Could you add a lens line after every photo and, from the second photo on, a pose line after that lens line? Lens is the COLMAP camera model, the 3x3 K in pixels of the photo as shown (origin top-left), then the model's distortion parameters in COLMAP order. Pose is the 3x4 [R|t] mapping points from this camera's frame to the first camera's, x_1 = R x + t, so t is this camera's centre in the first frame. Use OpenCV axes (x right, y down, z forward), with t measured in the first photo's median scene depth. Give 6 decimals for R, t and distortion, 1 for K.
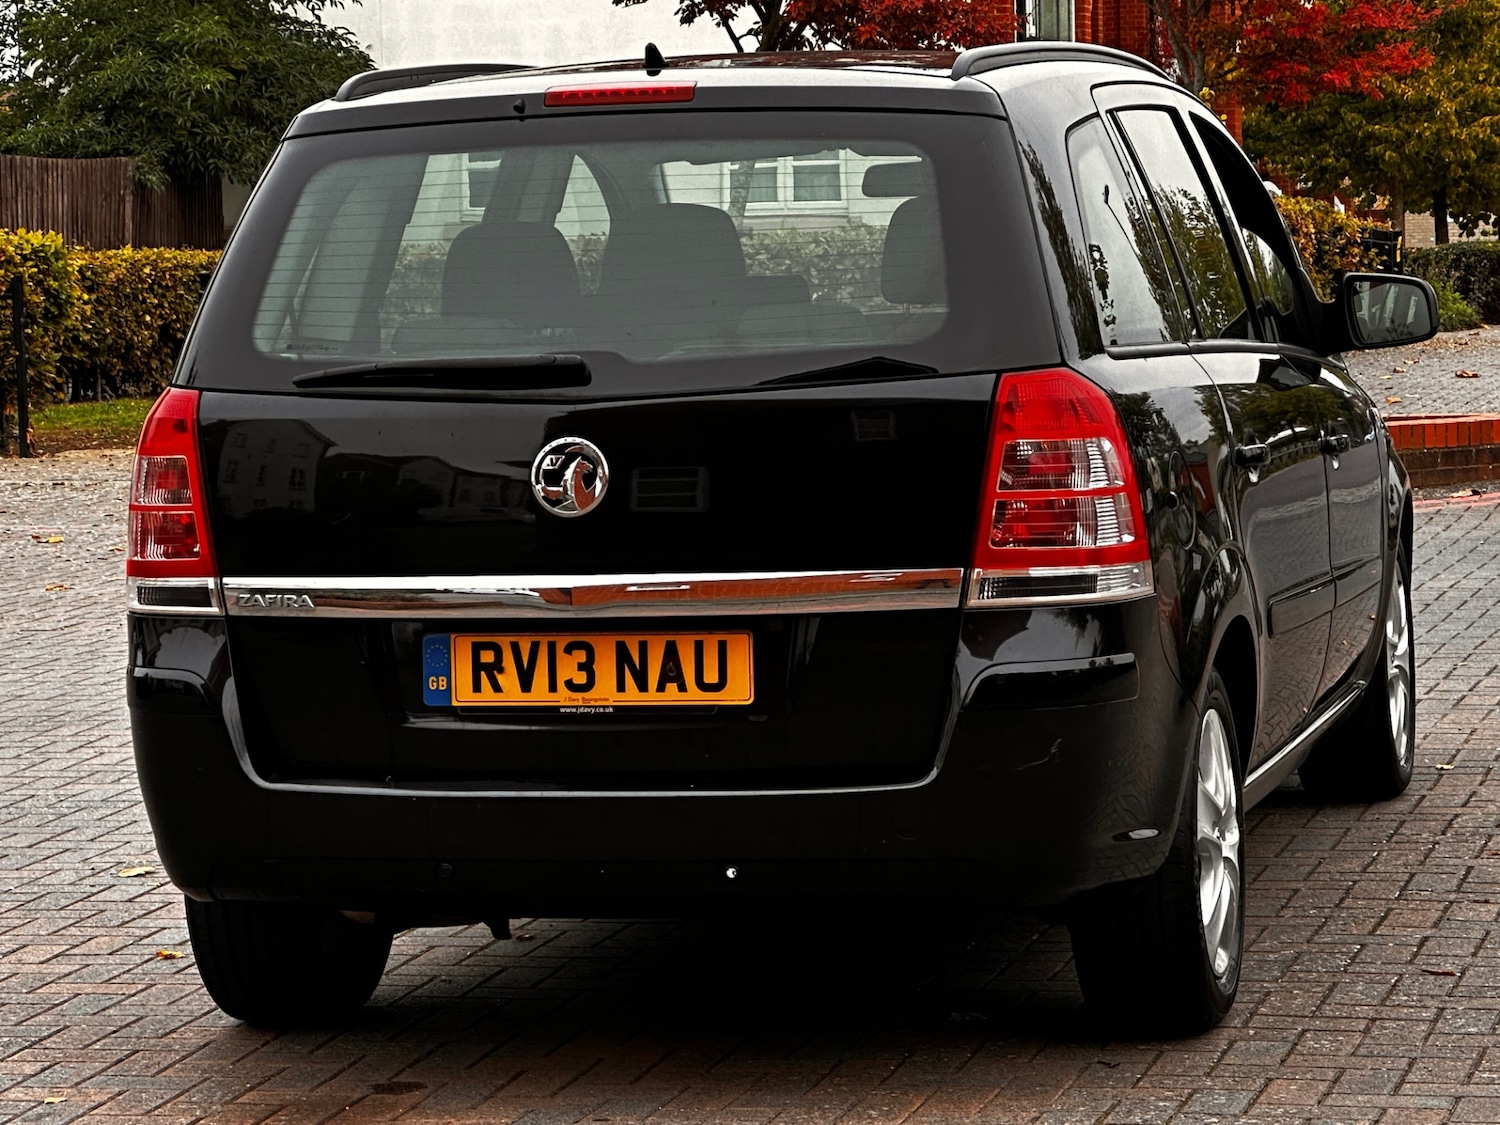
lens RADIAL K [[5082.9, 0, 757.0], [0, 5082.9, 560.5], [0, 0, 1]] dist [0.102710, 5.308367]
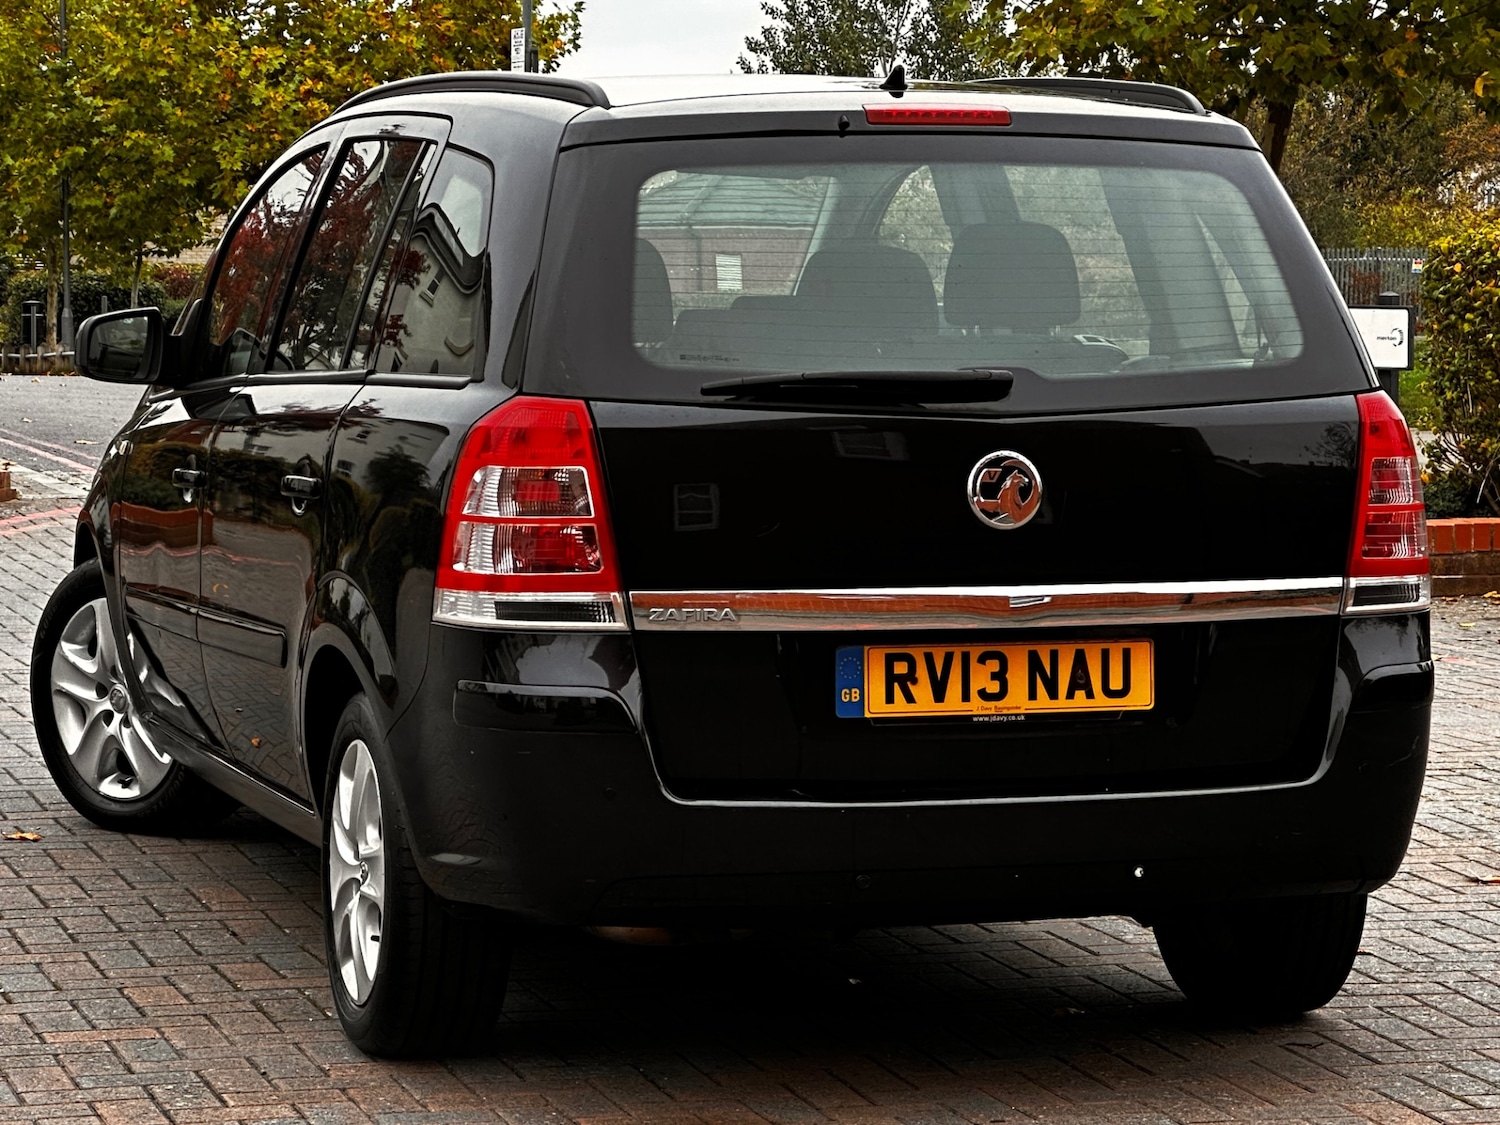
lens RADIAL K [[5082.9, 0, 757.0], [0, 5082.9, 560.5], [0, 0, 1]] dist [0.102710, 5.308367]
pose [[0.815296, -0.000824, 0.579044, -1.026889], [0.007328, 0.999934, -0.008894, 0.010001], [-0.578998, 0.011494, 0.815248, 0.304862]]
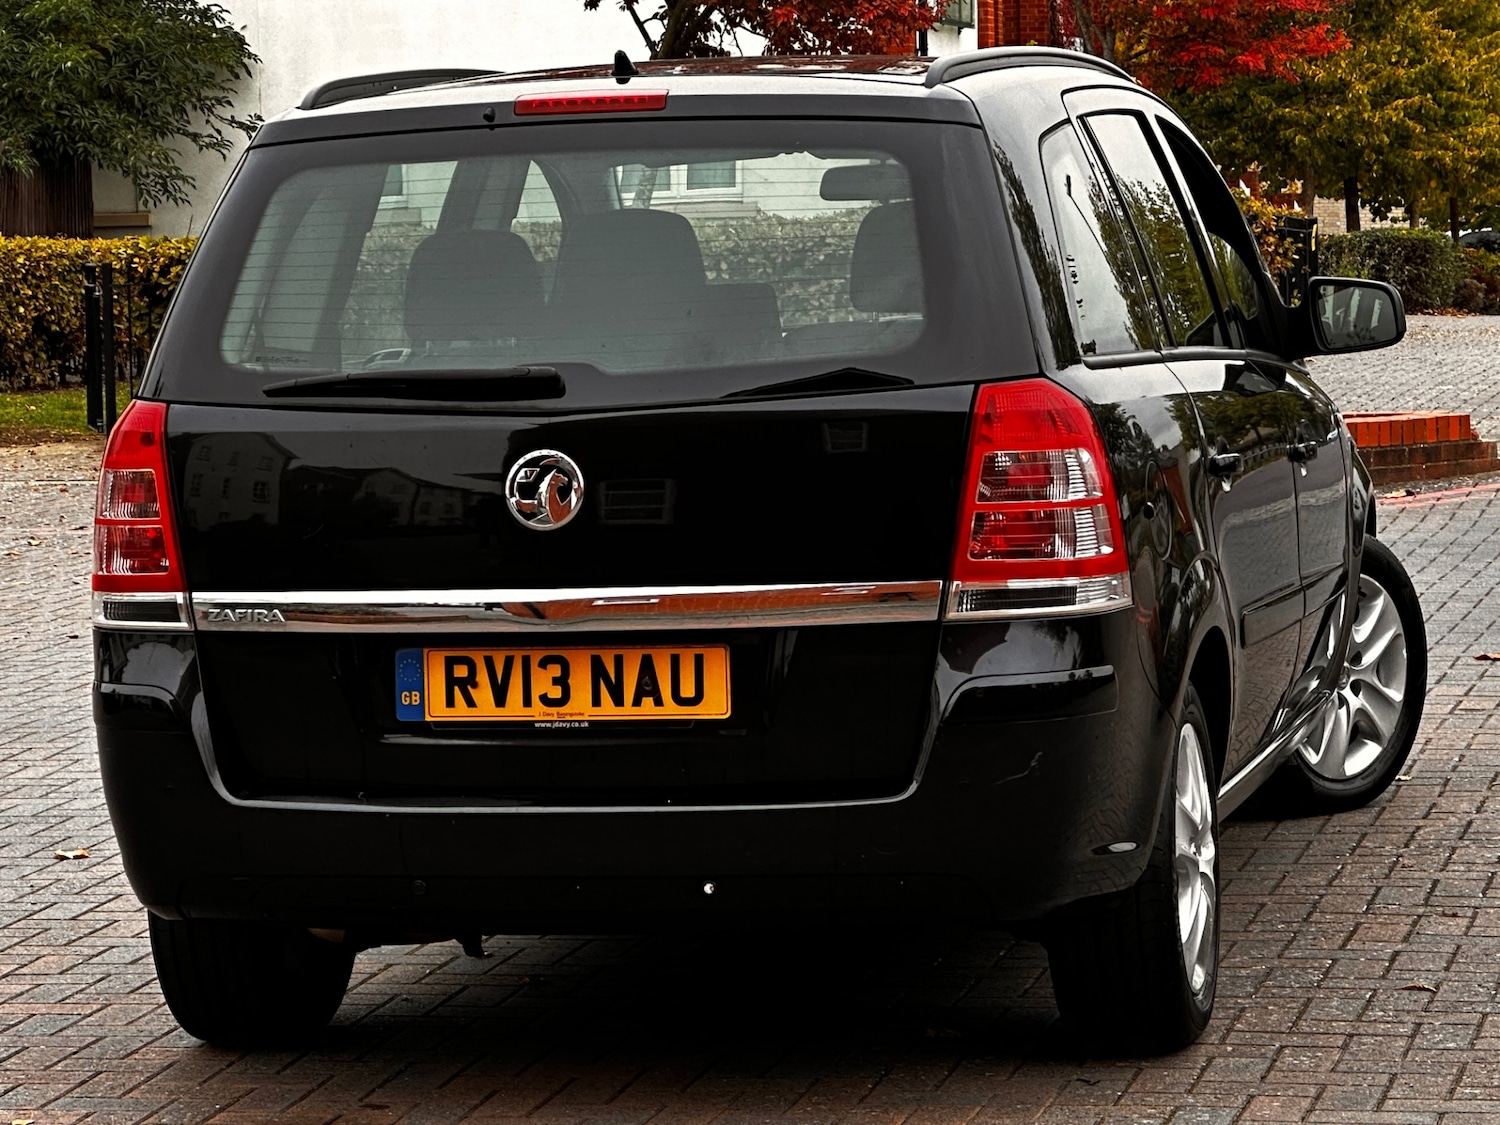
lens RADIAL K [[5124.5, 0, 822.1], [0, 5124.5, 562.1], [0, 0, 1]] dist [0.244281, 0.955276]
pose [[0.999870, -0.001376, 0.016086, 0.001738], [0.001414, 0.999996, -0.002364, 0.000277], [-0.016083, 0.002386, 0.999868, 0.002828]]
